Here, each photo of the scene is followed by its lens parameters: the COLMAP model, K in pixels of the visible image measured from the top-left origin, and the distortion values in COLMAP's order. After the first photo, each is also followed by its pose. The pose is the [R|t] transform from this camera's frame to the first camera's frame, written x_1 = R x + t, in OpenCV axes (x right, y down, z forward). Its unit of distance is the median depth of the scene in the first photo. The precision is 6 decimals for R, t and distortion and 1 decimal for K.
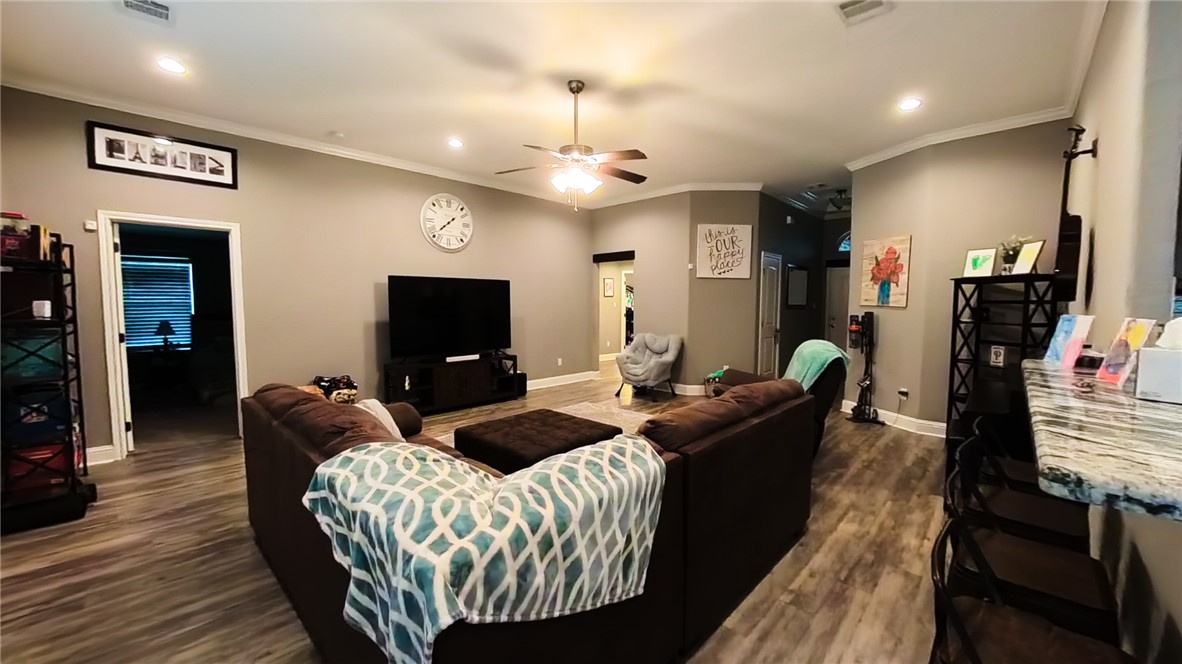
lens RADIAL K [[444.0, 0, 595.1], [0, 444.0, 334.2], [0, 0, 1]] dist [-0.030002, 0.002893]
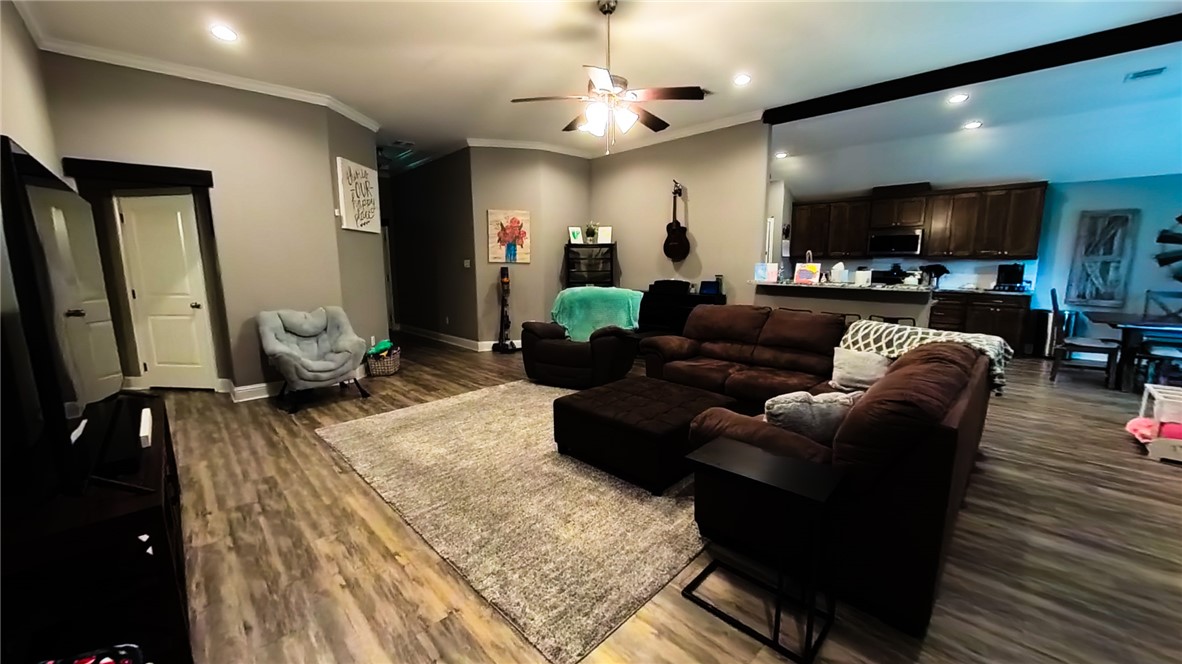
lens RADIAL K [[444.0, 0, 591.0], [0, 444.0, 332.5], [0, 0, 1]] dist [-0.030002, 0.002893]
pose [[0.043385, -0.161336, 0.985945, -0.704652], [0.077020, 0.984478, 0.157707, -0.051117], [-0.996085, 0.069095, 0.055138, 0.734374]]
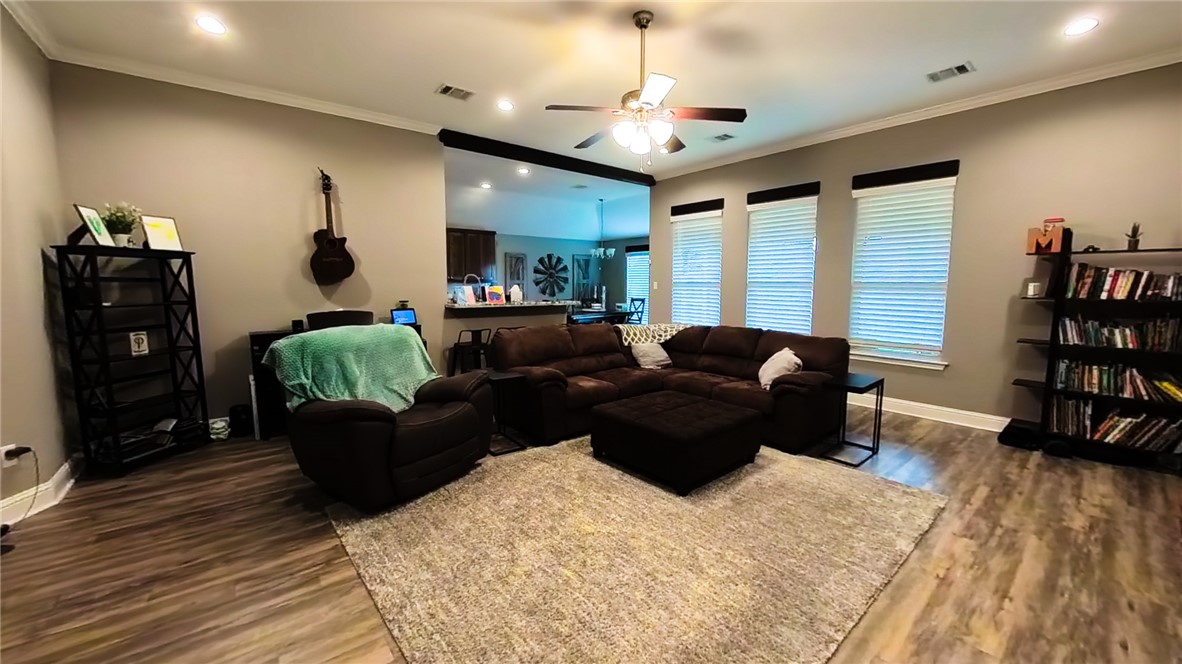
lens RADIAL K [[444.0, 0, 590.0], [0, 444.0, 331.8], [0, 0, 1]] dist [-0.030002, 0.002893]
pose [[-0.991260, -0.018737, 0.130588, -0.042432], [0.004941, 0.983895, 0.178677, -0.095301], [-0.131833, 0.177761, -0.975203, 1.372013]]
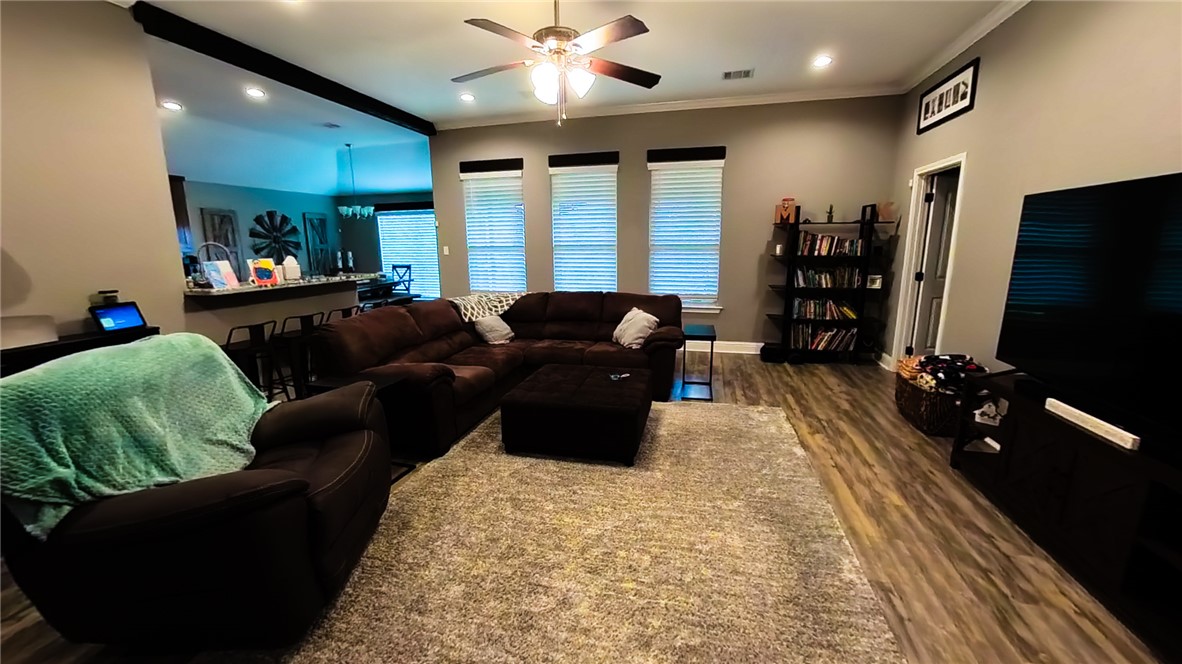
lens RADIAL K [[444.0, 0, 590.6], [0, 444.0, 332.2], [0, 0, 1]] dist [-0.030002, 0.002893]
pose [[-0.875035, 0.102542, -0.473074, 0.216362], [-0.027202, 0.965344, 0.259560, -0.101421], [0.483295, 0.239993, -0.841920, 1.255350]]
